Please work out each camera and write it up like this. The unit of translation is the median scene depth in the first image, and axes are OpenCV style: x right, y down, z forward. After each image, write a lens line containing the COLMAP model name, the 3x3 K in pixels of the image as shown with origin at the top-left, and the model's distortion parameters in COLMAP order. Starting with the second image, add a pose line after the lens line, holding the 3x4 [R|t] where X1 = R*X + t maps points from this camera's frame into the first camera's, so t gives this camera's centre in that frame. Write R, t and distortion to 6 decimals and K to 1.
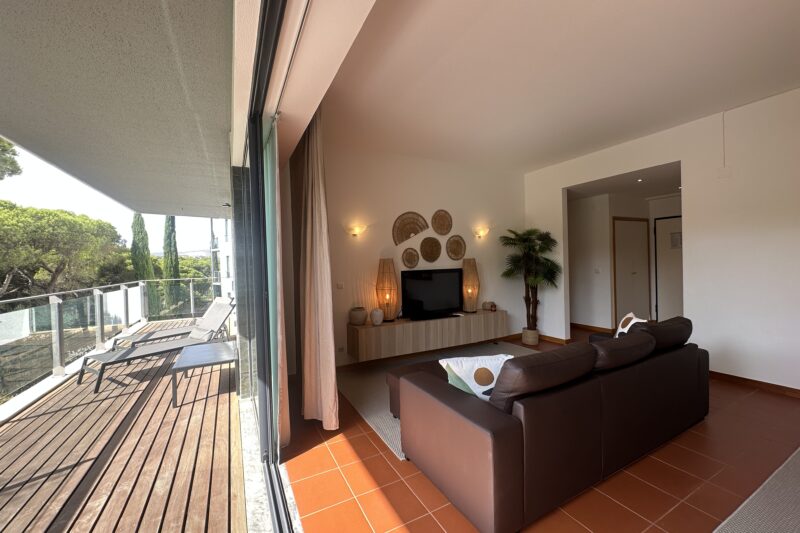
lens RADIAL K [[320.3, 0, 401.3], [0, 320.3, 267.0], [0, 0, 1]] dist [-0.003986, 0.001360]
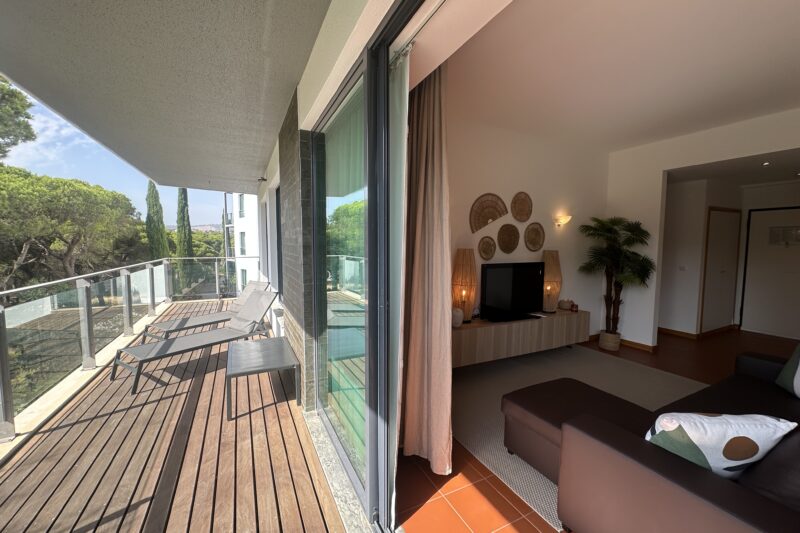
lens RADIAL K [[320.3, 0, 401.7], [0, 320.3, 266.8], [0, 0, 1]] dist [-0.003986, 0.001360]
pose [[0.999189, 0.035121, -0.019695, -0.176390], [-0.033895, 0.997656, 0.059453, -0.020607], [0.021737, -0.058737, 0.998037, 0.134383]]
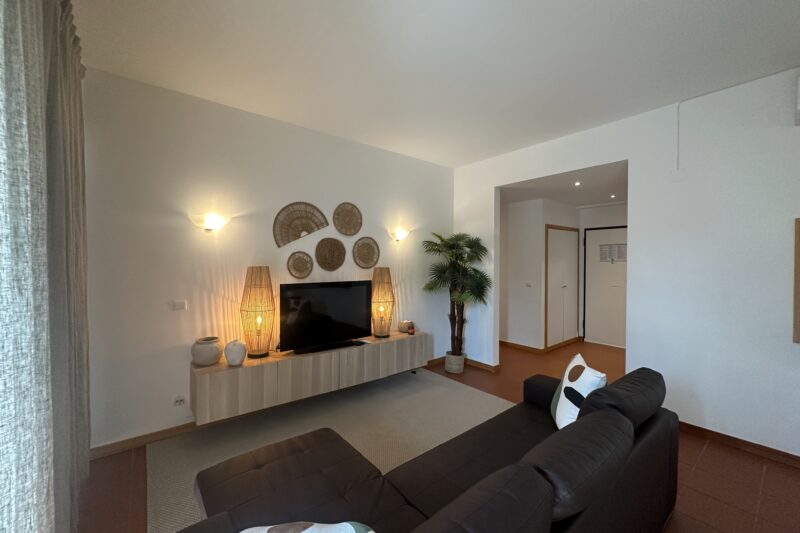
lens RADIAL K [[320.3, 0, 401.2], [0, 320.3, 267.3], [0, 0, 1]] dist [-0.003986, 0.001360]
pose [[0.981817, 0.028103, 0.187737, 0.114970], [-0.028146, 0.999601, -0.002441, -0.027208], [-0.187730, -0.002887, 0.982216, 0.231716]]
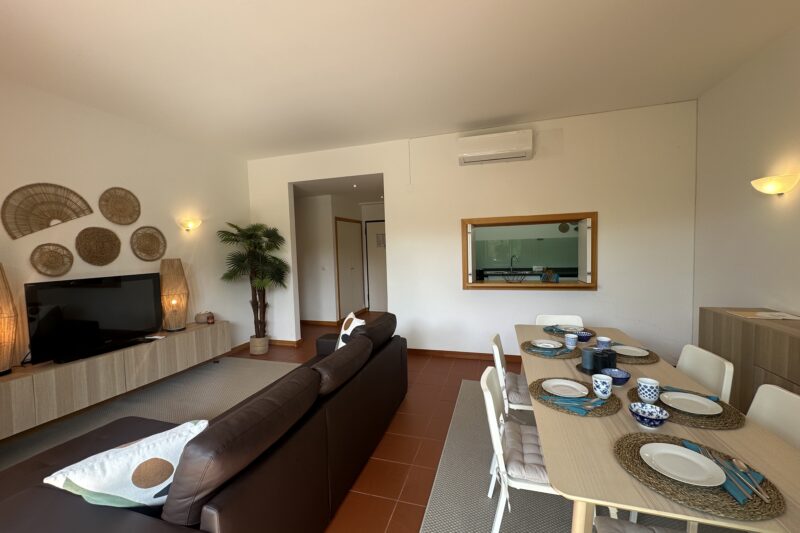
lens RADIAL K [[320.3, 0, 398.9], [0, 320.3, 266.9], [0, 0, 1]] dist [-0.003986, 0.001360]
pose [[0.713390, -0.032817, 0.699998, 0.071182], [0.019696, 0.999447, 0.026782, -0.017902], [-0.700490, -0.005318, 0.713642, 0.102386]]
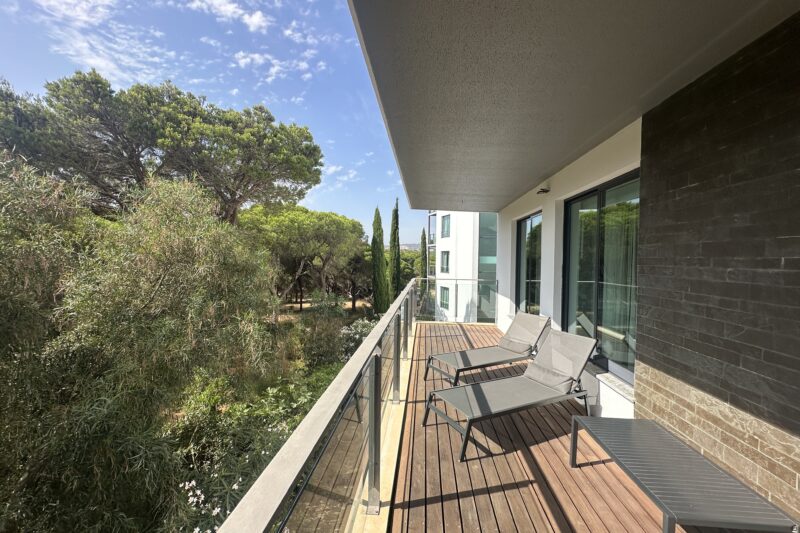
lens RADIAL K [[320.3, 0, 401.7], [0, 320.3, 267.8], [0, 0, 1]] dist [-0.003986, 0.001360]
pose [[0.843348, 0.056153, -0.534425, -0.568719], [-0.048165, 0.998421, 0.028899, -0.028136], [0.535204, 0.001369, 0.844722, 0.276425]]
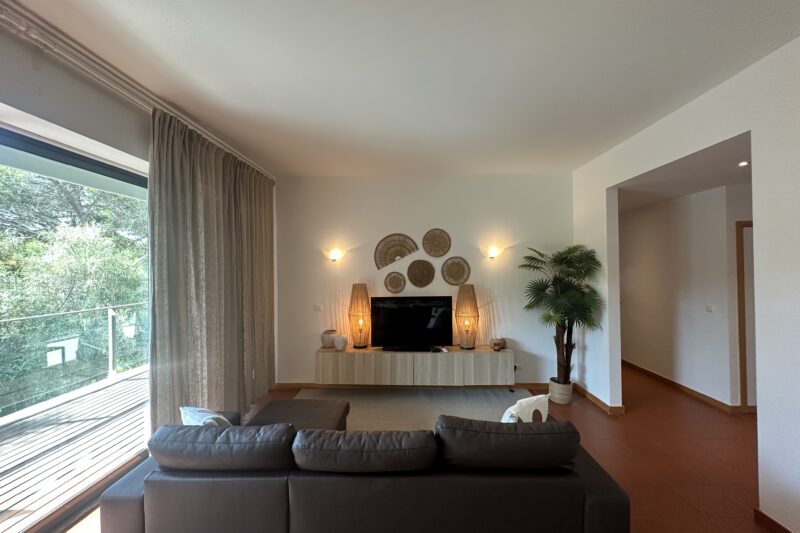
lens RADIAL K [[320.3, 0, 399.5], [0, 320.3, 267.5], [0, 0, 1]] dist [-0.003986, 0.001360]
pose [[0.863864, 0.016481, -0.503455, 0.501792], [-0.018738, 0.999824, 0.000579, -0.071136], [0.503376, 0.008934, 0.864021, 0.184626]]
